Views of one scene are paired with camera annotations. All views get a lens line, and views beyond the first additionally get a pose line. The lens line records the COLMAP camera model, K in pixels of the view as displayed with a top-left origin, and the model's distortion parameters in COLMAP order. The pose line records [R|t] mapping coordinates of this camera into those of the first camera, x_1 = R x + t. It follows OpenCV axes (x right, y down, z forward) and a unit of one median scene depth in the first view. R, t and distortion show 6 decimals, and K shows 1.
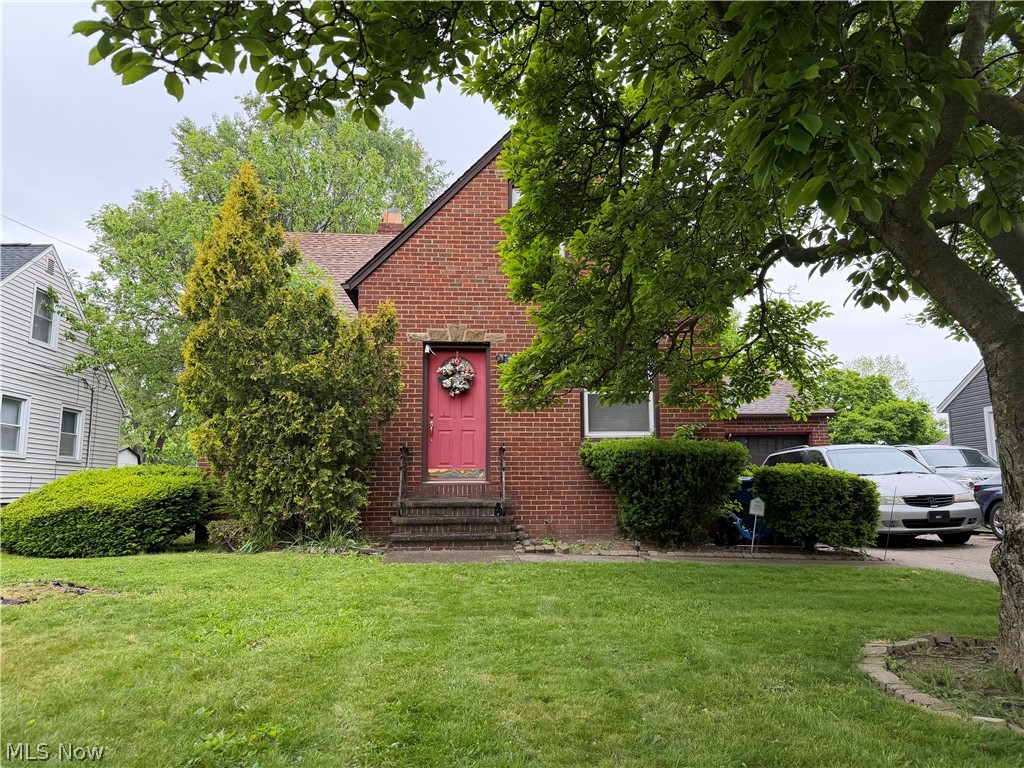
lens RADIAL K [[709.2, 0, 512.0], [0, 709.2, 384.0], [0, 0, 1]] dist [0.043455, -0.001962]
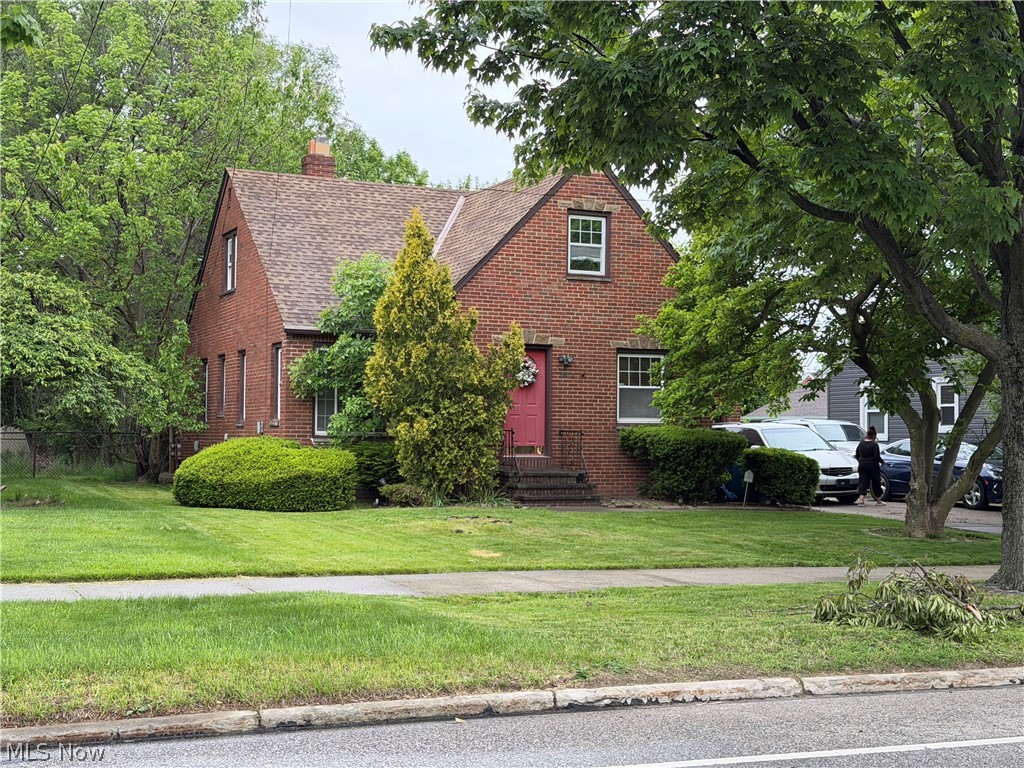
lens RADIAL K [[1424.6, 0, 512.0], [0, 1424.6, 384.0], [0, 0, 1]] dist [0.184407, 0.019541]
pose [[0.928002, 0.026396, 0.371639, -1.048532], [-0.068288, 0.992640, 0.100016, -0.241784], [-0.366263, -0.118193, 0.922974, -1.318244]]
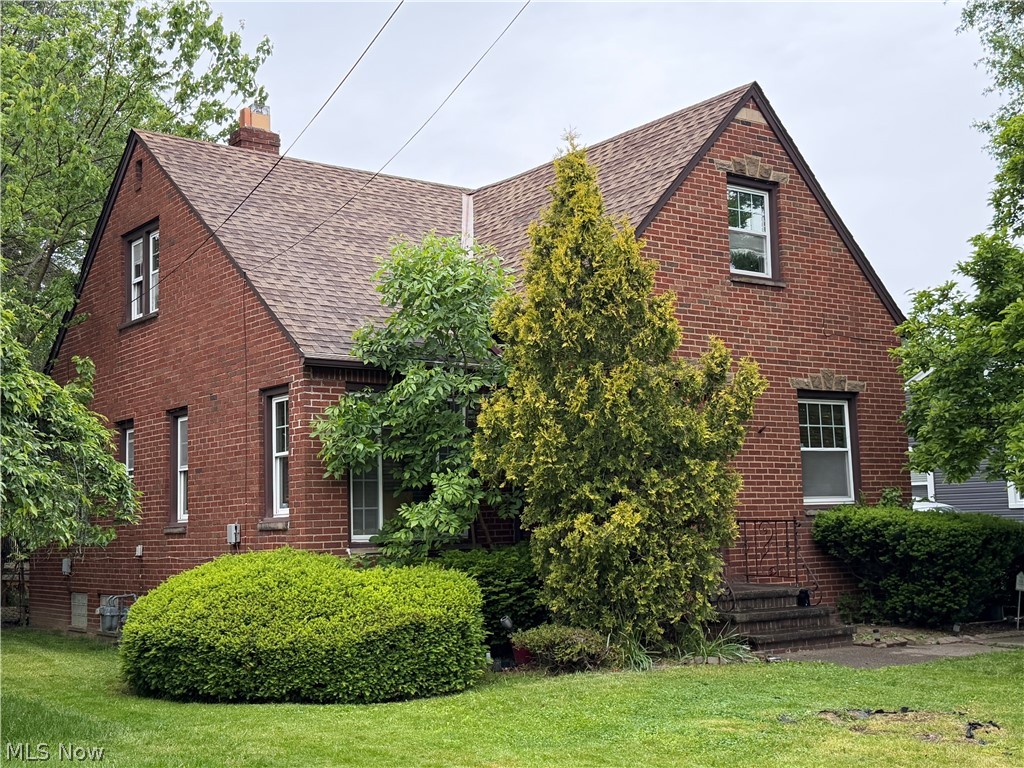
lens RADIAL K [[1246.4, 0, 512.0], [0, 1246.4, 384.0], [0, 0, 1]] dist [0.252492, -0.630085]
pose [[0.824142, 0.042877, 0.564758, -1.027171], [-0.059718, 0.998151, 0.011364, -0.061645], [-0.563226, -0.043091, 0.825178, -0.013667]]
